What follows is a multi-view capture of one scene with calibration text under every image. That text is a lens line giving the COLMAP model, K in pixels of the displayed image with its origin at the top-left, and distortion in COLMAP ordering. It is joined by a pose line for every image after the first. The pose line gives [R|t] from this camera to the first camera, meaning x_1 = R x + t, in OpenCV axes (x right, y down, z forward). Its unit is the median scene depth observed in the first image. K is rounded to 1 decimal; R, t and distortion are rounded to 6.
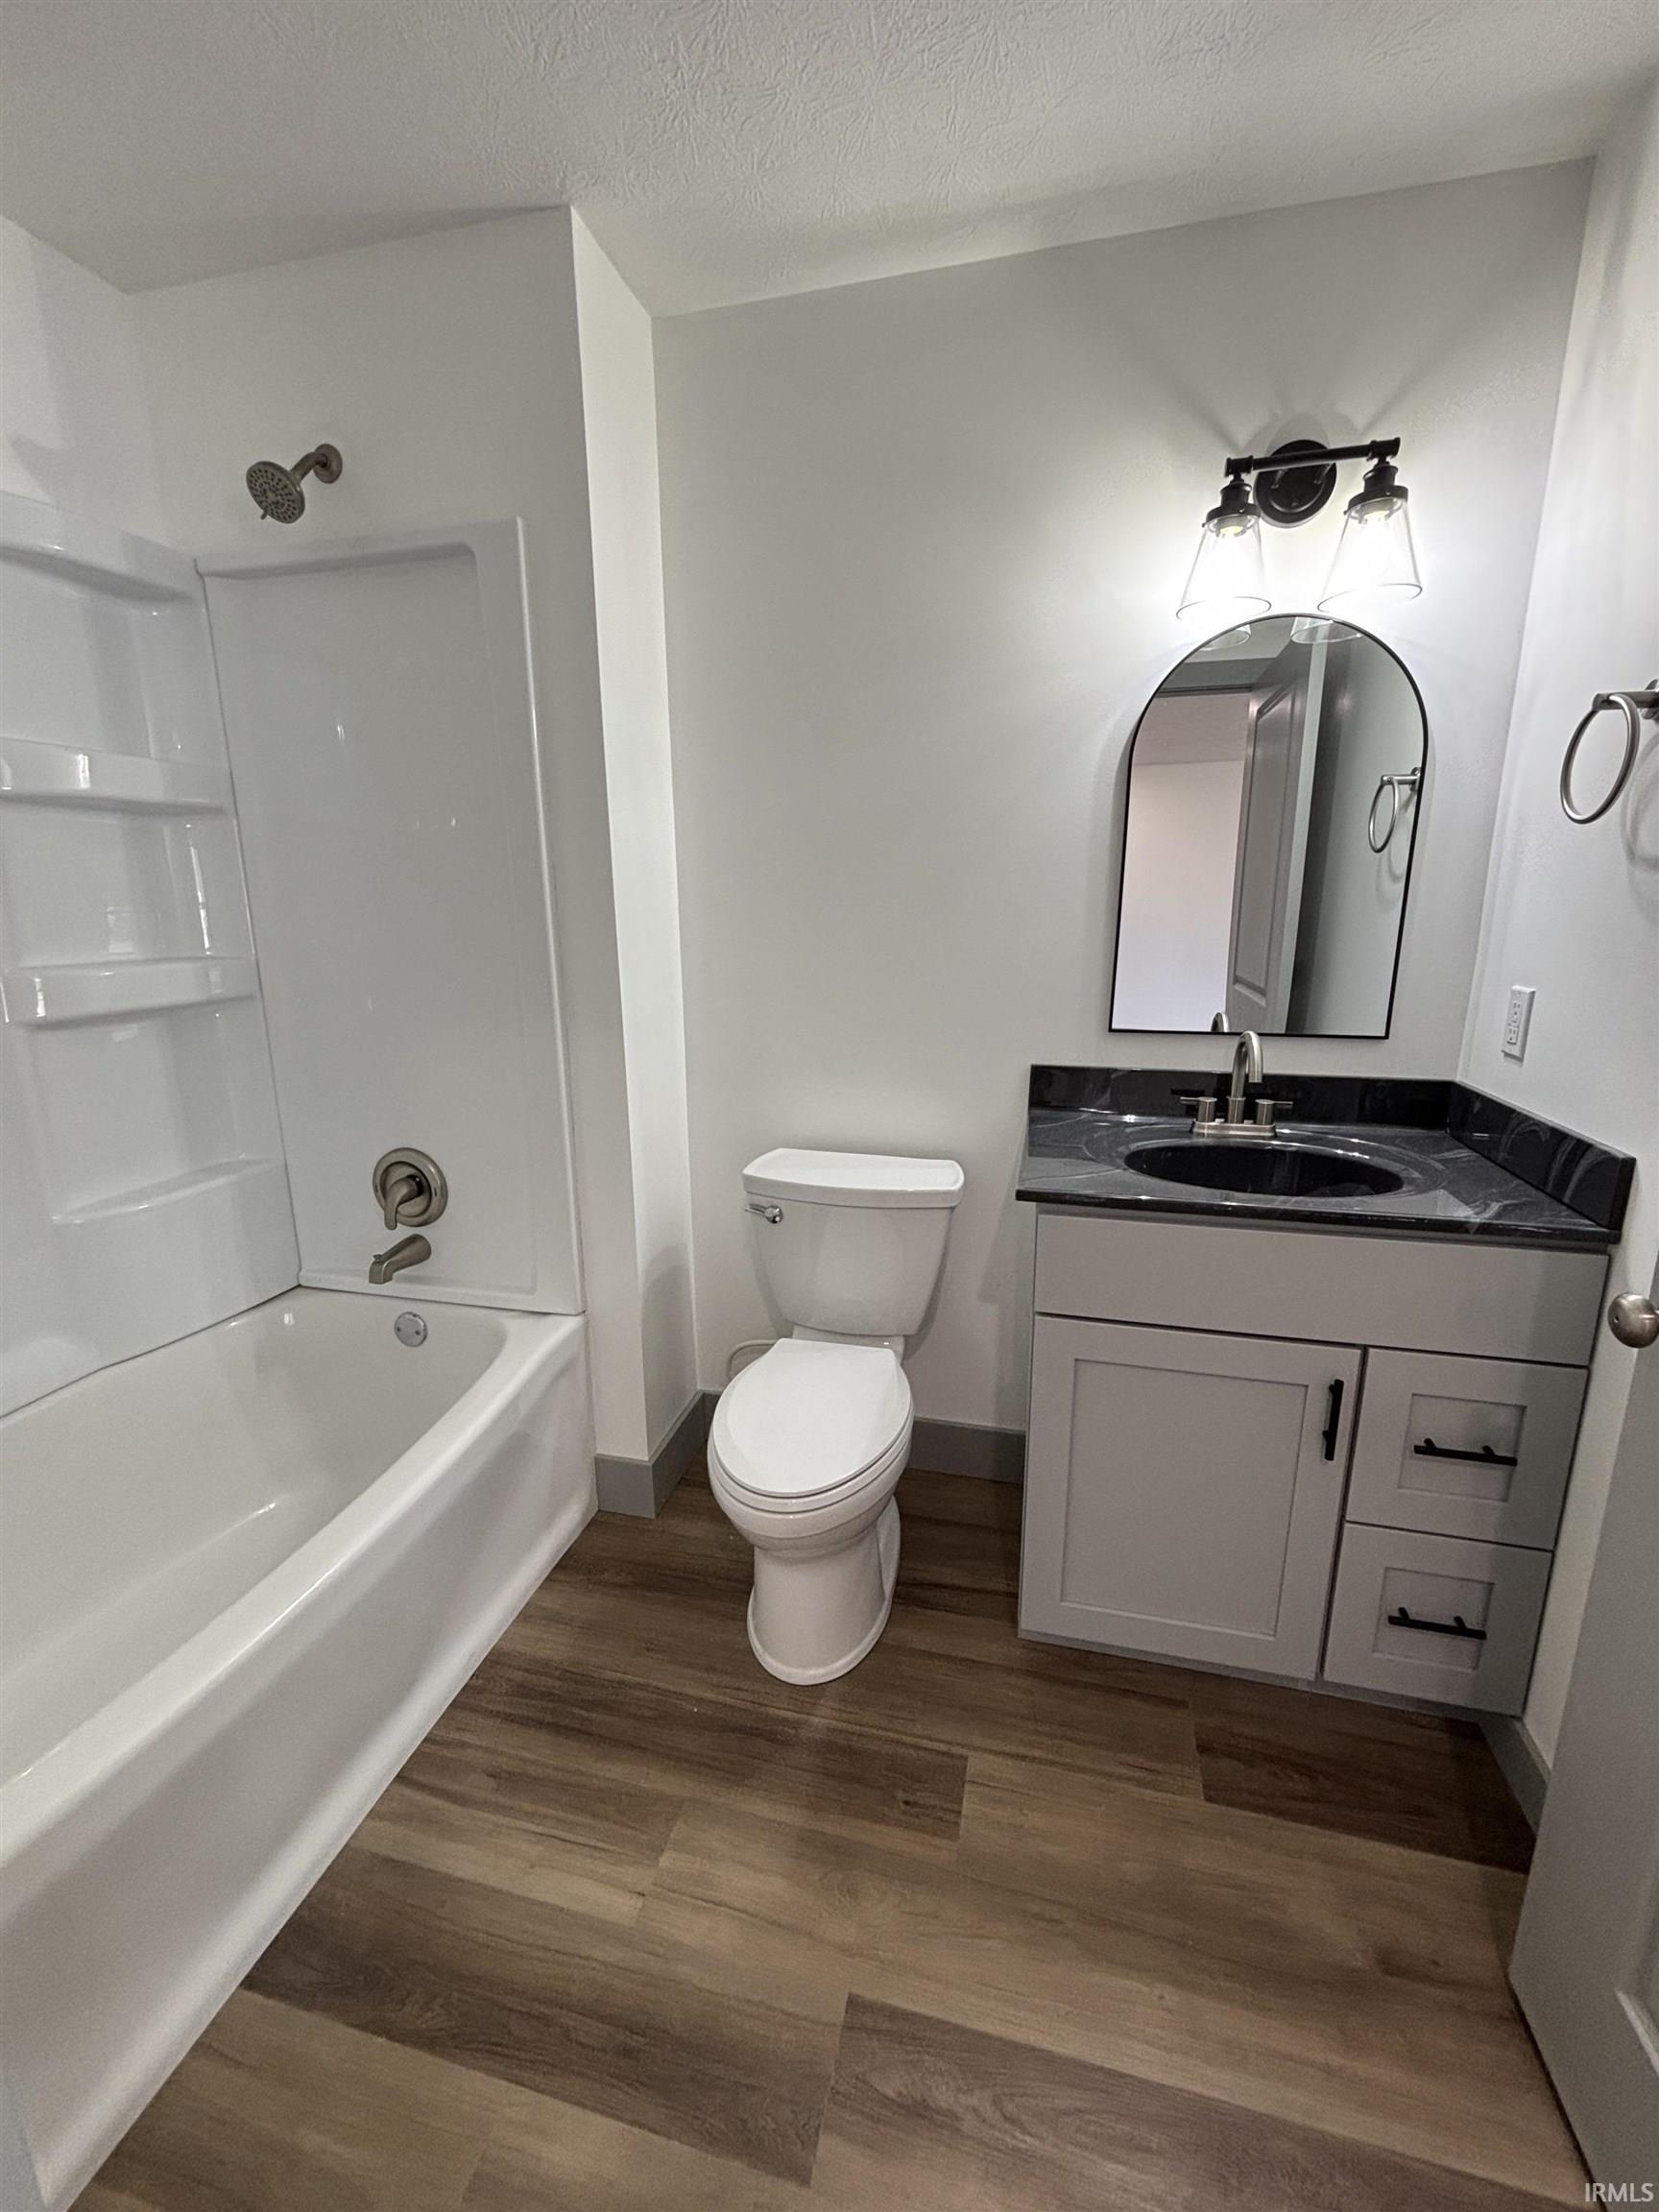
lens RADIAL K [[891.8, 0, 820.6], [0, 891.8, 1118.7], [0, 0, 1]] dist [0.000100, 0.000021]
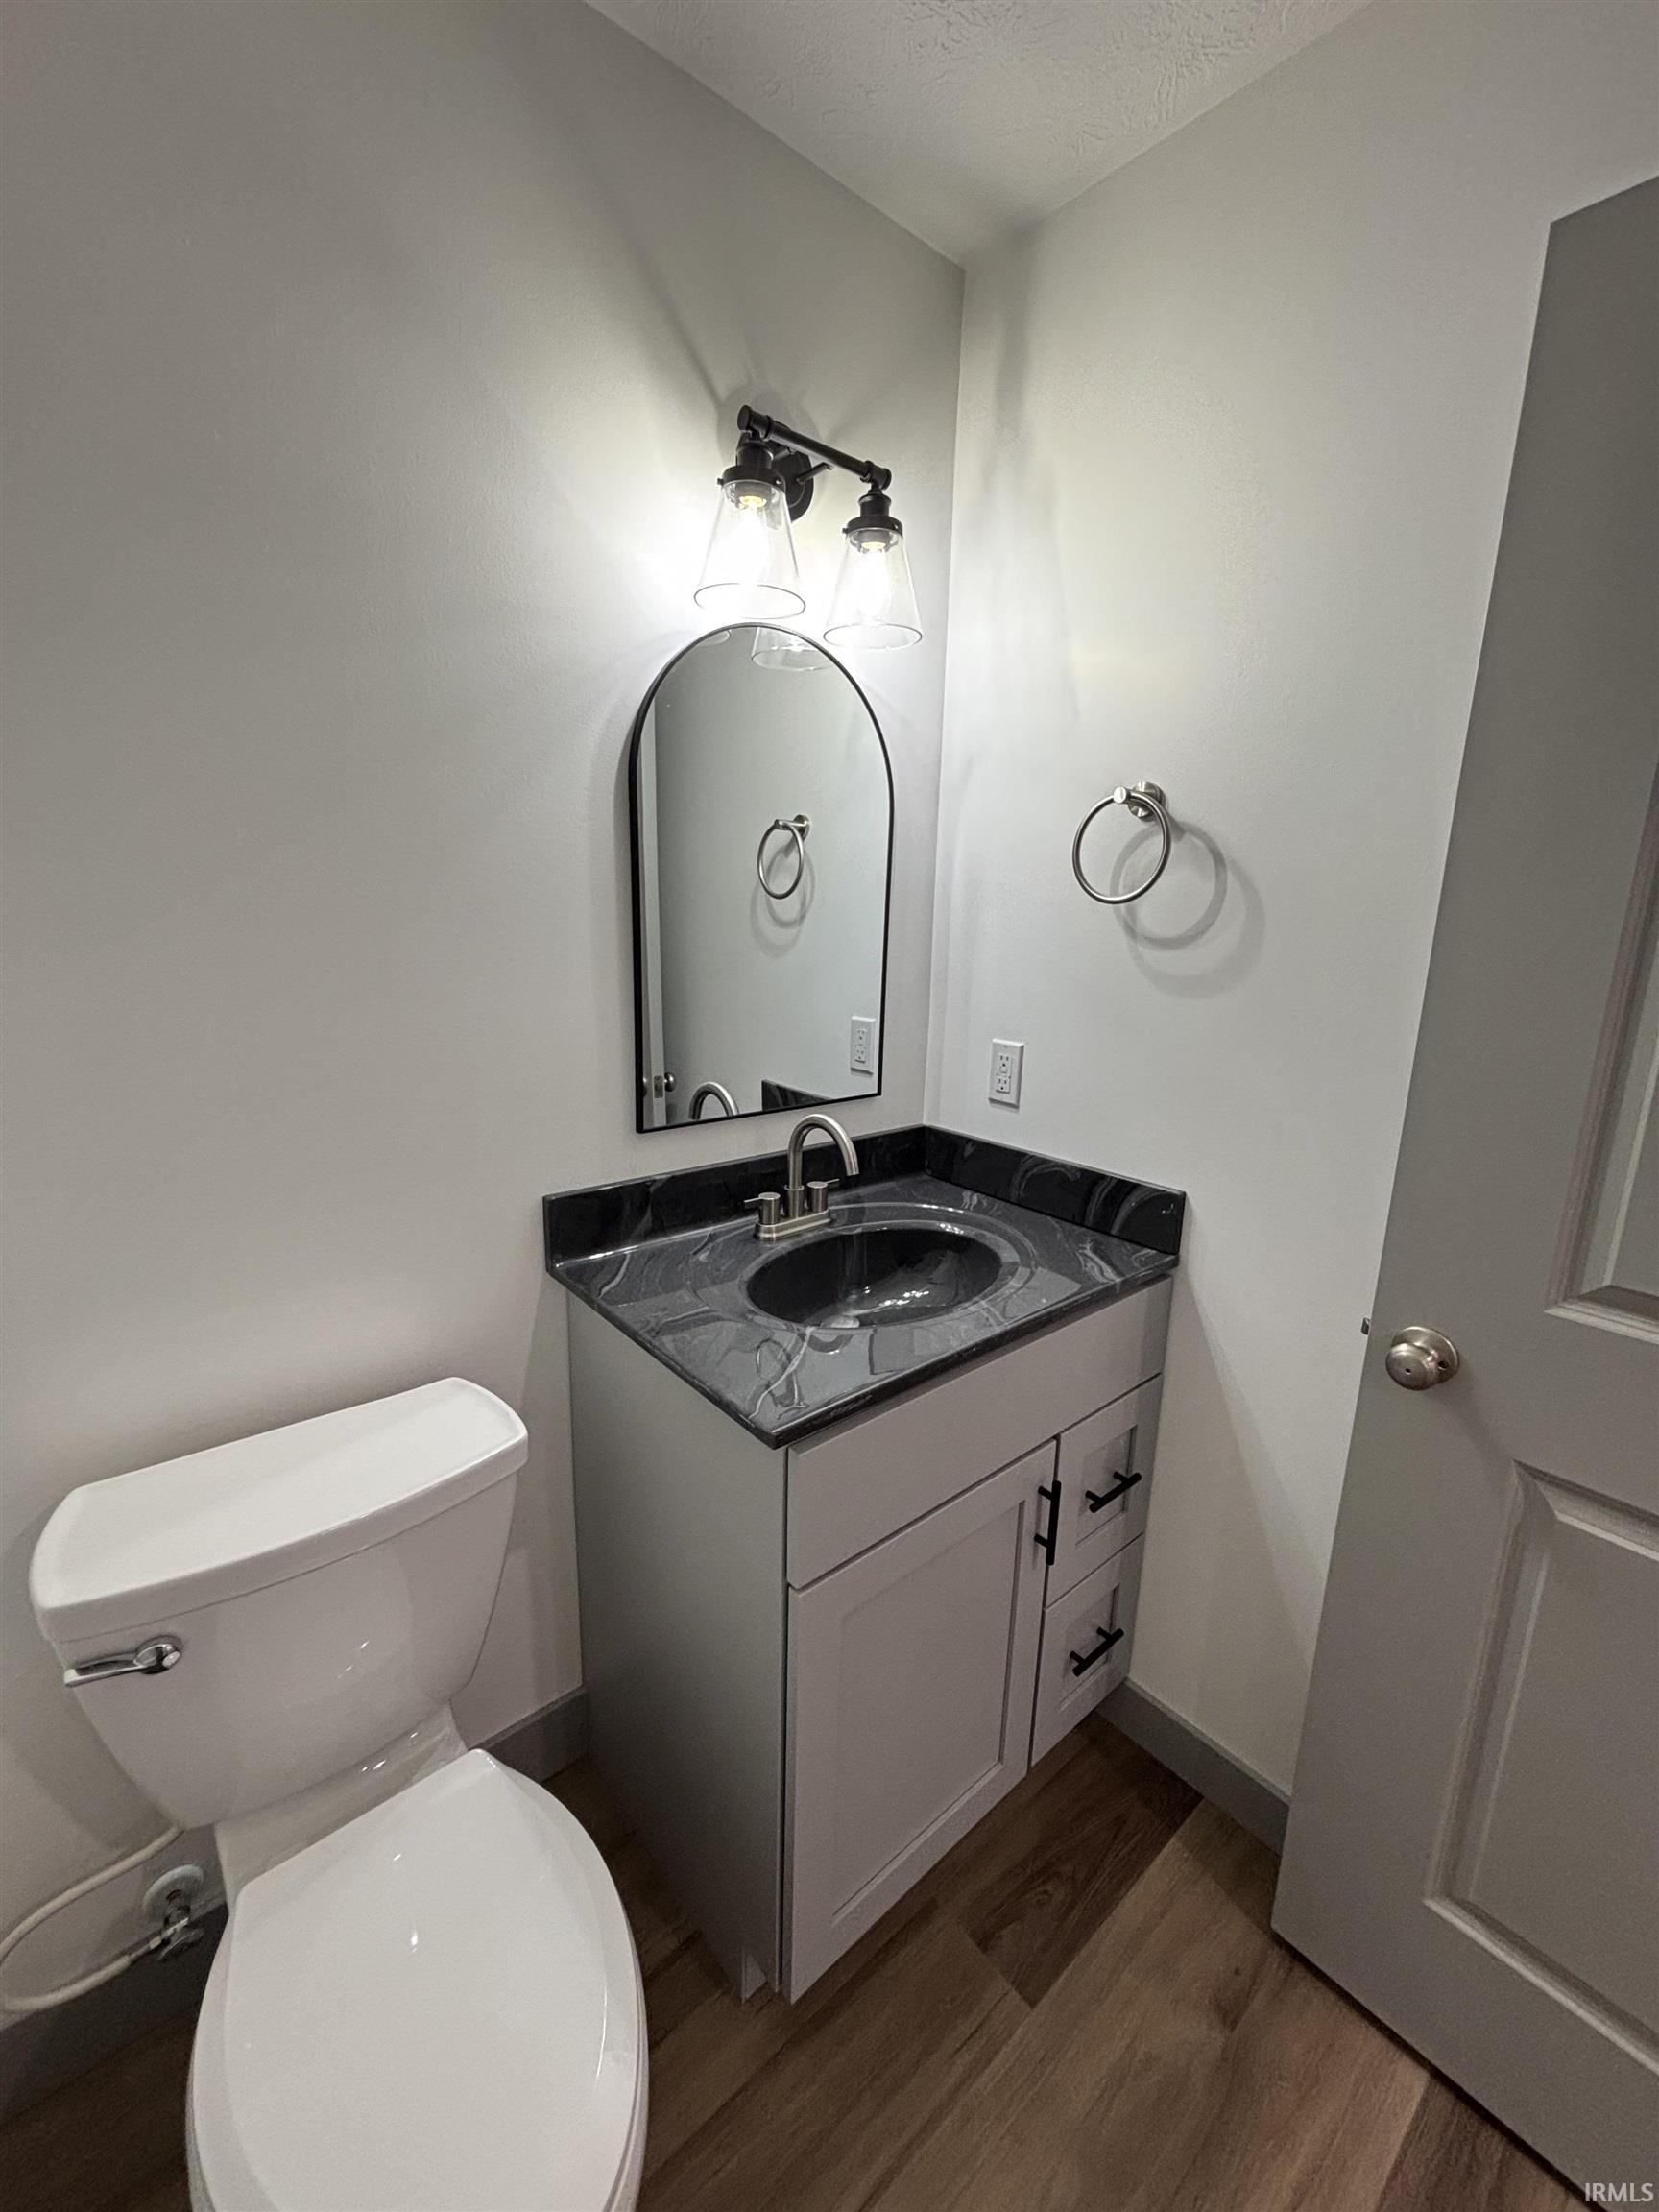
lens RADIAL K [[891.8, 0, 831.0], [0, 891.8, 1111.5], [0, 0, 1]] dist [0.000100, 0.000021]
pose [[0.572205, -0.161600, 0.804032, -0.226314], [0.166036, 0.982919, 0.079391, -0.185404], [-0.803127, 0.088071, 0.589262, 0.539632]]
